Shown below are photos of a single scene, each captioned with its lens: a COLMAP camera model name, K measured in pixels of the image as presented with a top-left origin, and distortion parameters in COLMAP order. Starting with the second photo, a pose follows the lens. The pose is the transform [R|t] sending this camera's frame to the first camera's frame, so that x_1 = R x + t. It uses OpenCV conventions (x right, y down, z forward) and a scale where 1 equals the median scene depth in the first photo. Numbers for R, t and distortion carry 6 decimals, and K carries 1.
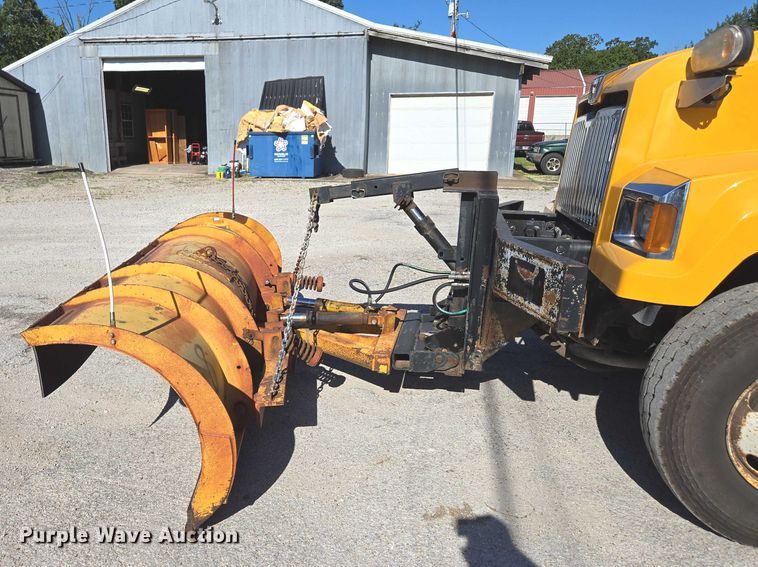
lens RADIAL K [[616.6, 0, 301.4], [0, 616.6, 296.2], [0, 0, 1]] dist [0.053756, -0.003970]
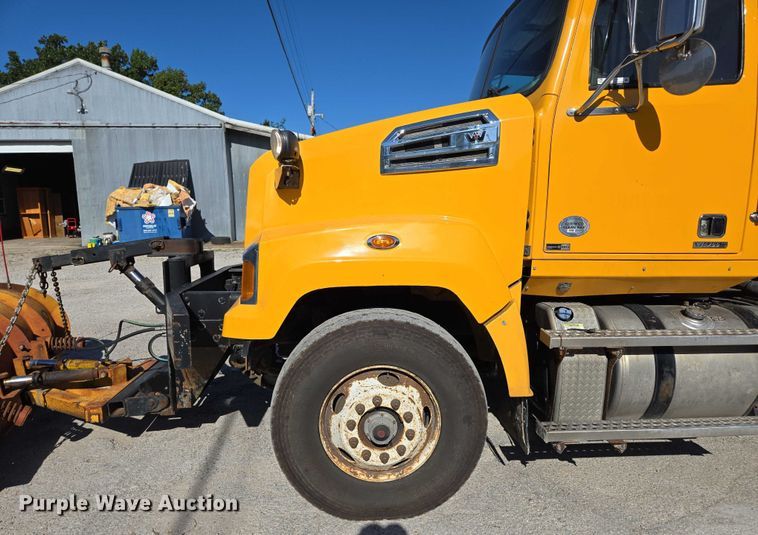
lens RADIAL K [[517.6, 0, 379.3], [0, 517.6, 286.8], [0, 0, 1]] dist [0.059978, -0.059617]
pose [[0.948251, -0.065233, 0.310749, 0.058958], [0.096966, 0.991410, -0.087771, 0.002918], [-0.302354, 0.113361, 0.946431, -0.009467]]
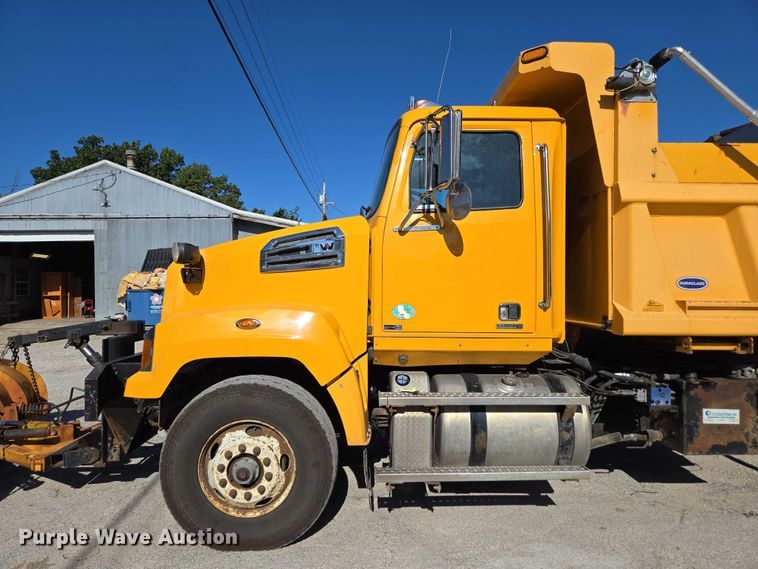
lens RADIAL K [[508.9, 0, 379.0], [0, 508.9, 284.5], [0, 0, 1]] dist [0.062868, -0.064463]
pose [[0.957068, -0.018420, 0.289277, 0.091840], [0.092264, 0.965433, -0.243777, 0.013098], [-0.274787, 0.260001, 0.925684, -0.059980]]
